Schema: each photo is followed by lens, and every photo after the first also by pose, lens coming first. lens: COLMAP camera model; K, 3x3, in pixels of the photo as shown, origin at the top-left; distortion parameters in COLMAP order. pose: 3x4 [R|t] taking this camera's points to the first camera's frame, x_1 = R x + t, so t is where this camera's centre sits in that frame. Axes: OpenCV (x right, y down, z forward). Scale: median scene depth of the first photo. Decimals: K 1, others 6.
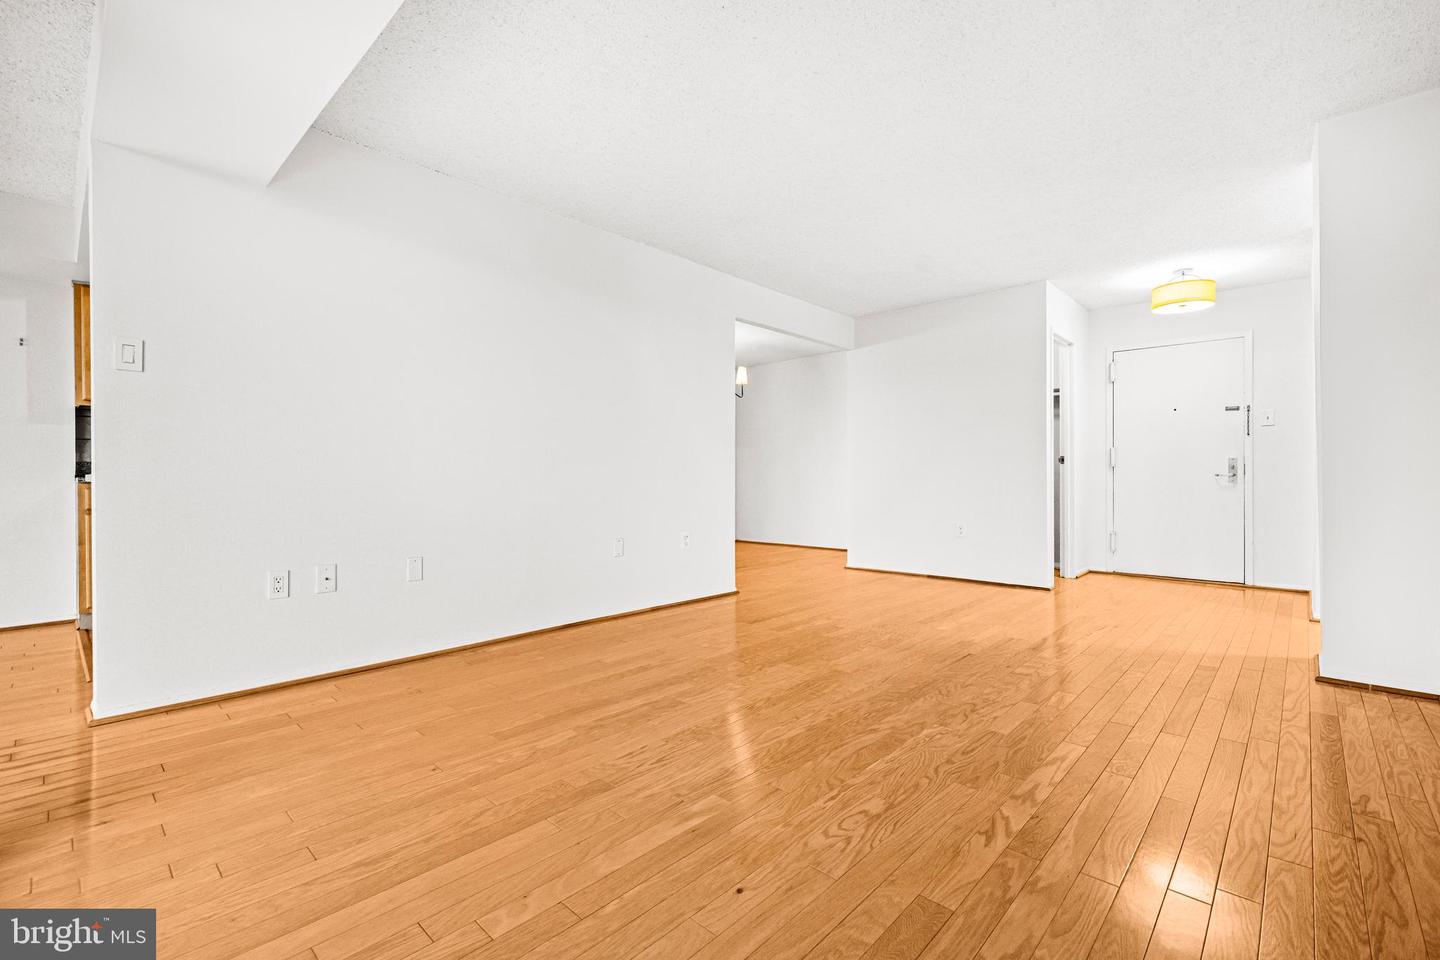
lens RADIAL K [[626.3, 0, 711.6], [0, 626.3, 481.3], [0, 0, 1]] dist [0.000728, 0.000311]
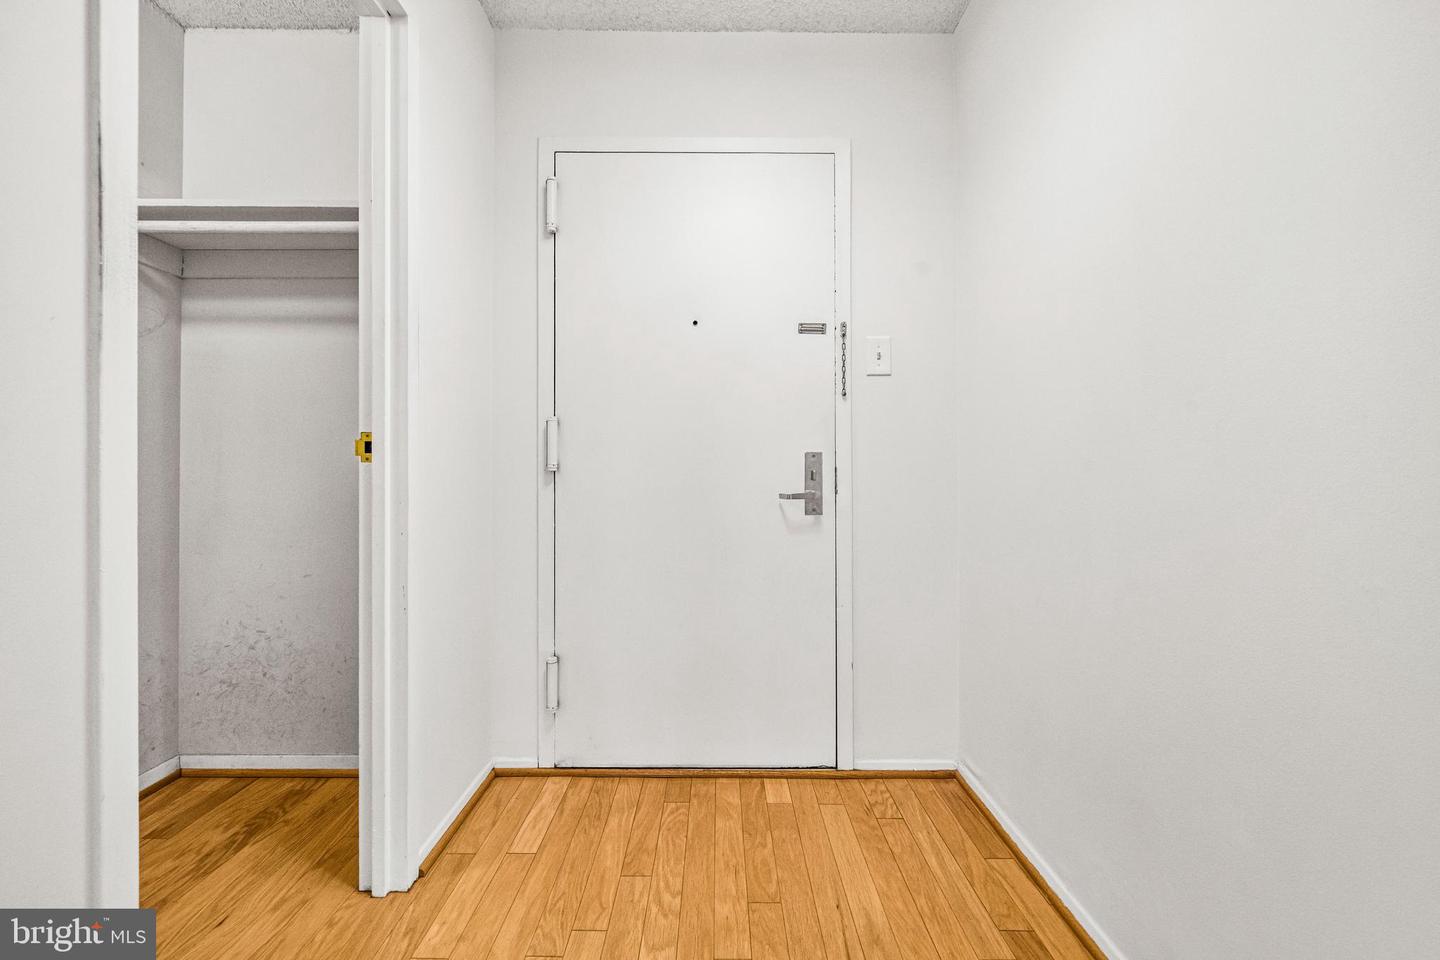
lens RADIAL K [[555.1, 0, 721.4], [0, 555.1, 484.9], [0, 0, 1]] dist [-0.000882, -0.000100]
pose [[0.720820, 0.002187, 0.693119, 1.212826], [0.001790, 0.999986, -0.005017, -0.033181], [-0.693120, 0.004857, 0.720806, 1.749816]]
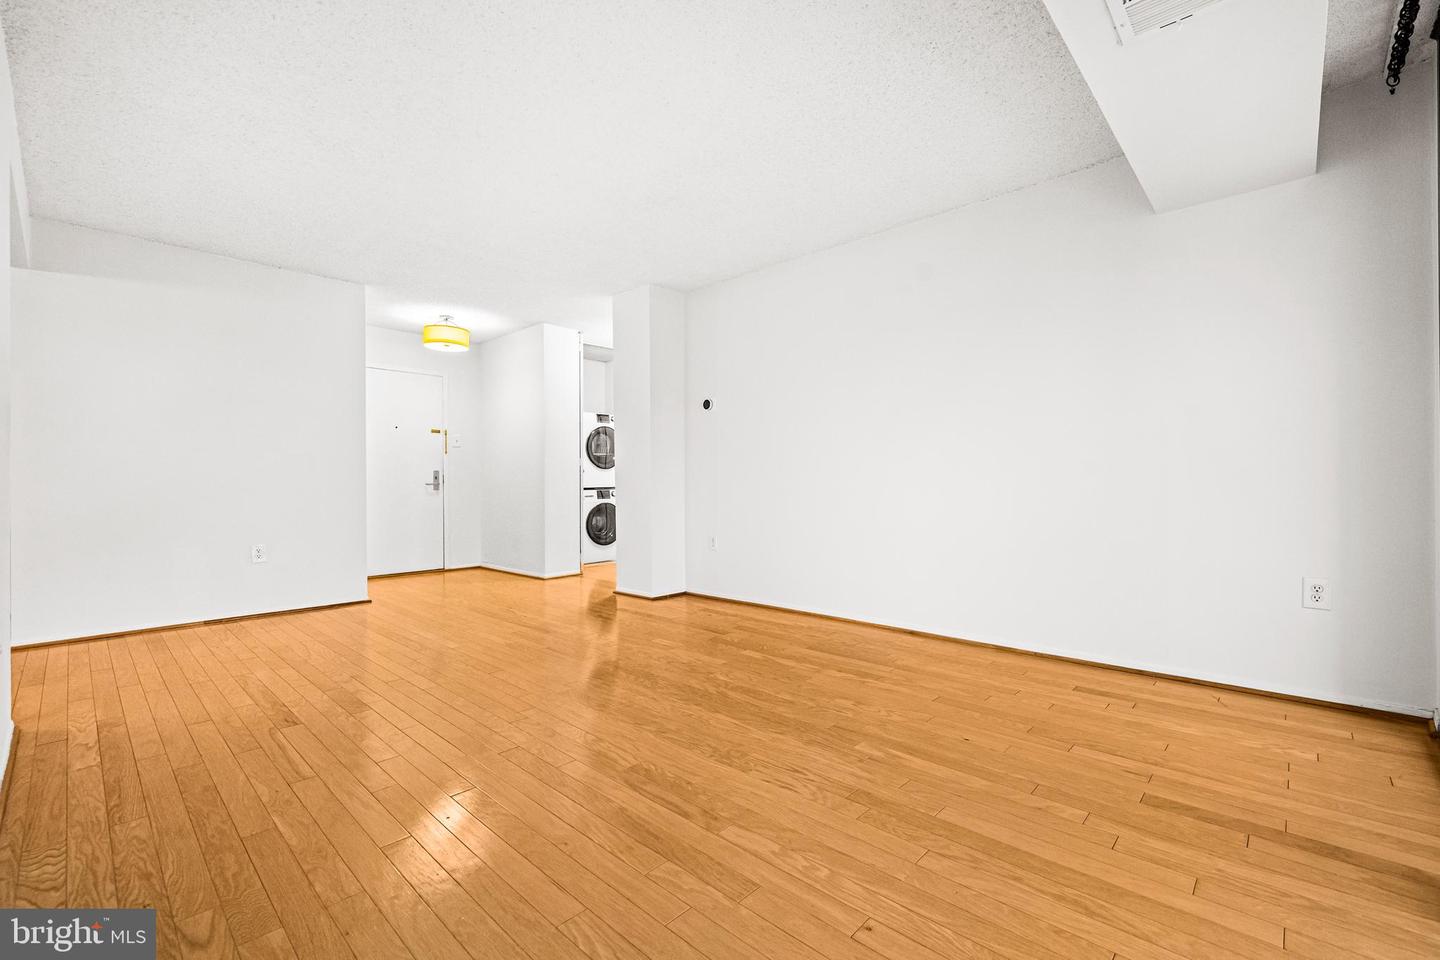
lens RADIAL K [[616.8, 0, 720.0], [0, 616.8, 480.0], [0, 0, 1]] dist [-0.001171, 0.000071]
pose [[-0.004920, 0.005875, 0.999971, -0.919538], [0.010124, 0.999932, -0.005825, -0.011170], [-0.999937, 0.010095, -0.004979, 0.968533]]
